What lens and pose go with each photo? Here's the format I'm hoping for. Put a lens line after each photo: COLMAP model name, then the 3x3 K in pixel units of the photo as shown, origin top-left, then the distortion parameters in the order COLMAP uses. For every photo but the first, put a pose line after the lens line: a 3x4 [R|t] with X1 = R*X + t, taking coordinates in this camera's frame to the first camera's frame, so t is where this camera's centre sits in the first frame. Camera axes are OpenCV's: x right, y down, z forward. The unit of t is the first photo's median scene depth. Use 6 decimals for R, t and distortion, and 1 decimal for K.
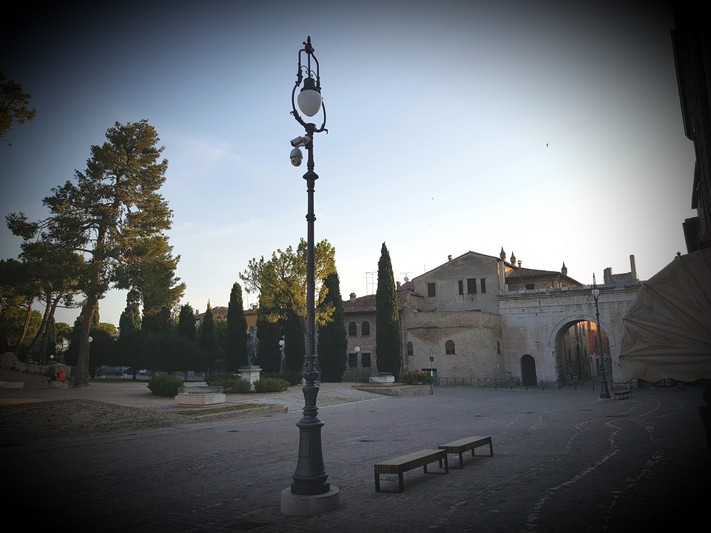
lens RADIAL K [[561.2, 0, 326.0], [0, 561.2, 247.6], [0, 0, 1]] dist [-0.006824, -0.026024]
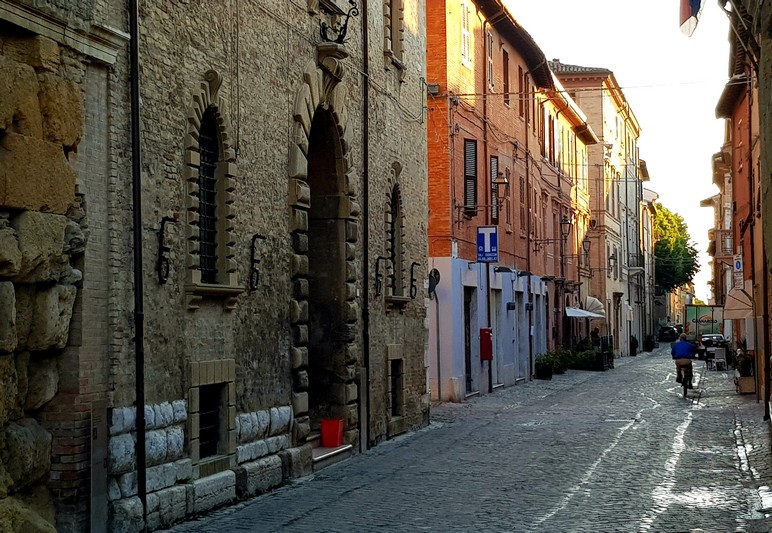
lens RADIAL K [[1677.4, 0, 385.5], [0, 1677.4, 267.7], [0, 0, 1]] dist [0.055159, 0.000000]
pose [[0.917831, 0.013741, 0.396734, 0.385424], [-0.073230, 0.988110, 0.135191, 0.182551], [-0.390159, -0.153135, 0.907924, 0.810139]]
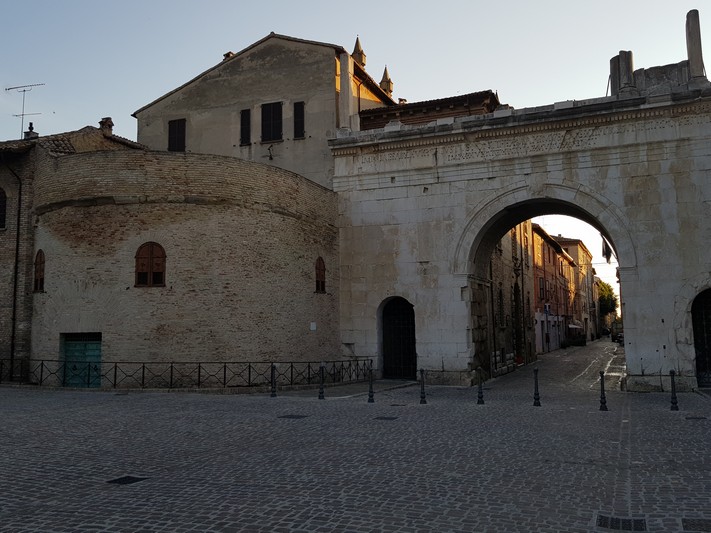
lens RADIAL K [[670.7, 0, 346.5], [0, 670.7, 251.4], [0, 0, 1]] dist [0.053120, 0.000000]
pose [[0.978008, 0.024986, 0.207066, 0.236859], [-0.040479, 0.996660, 0.070924, 0.132584], [-0.204603, -0.077746, 0.975753, 0.582573]]
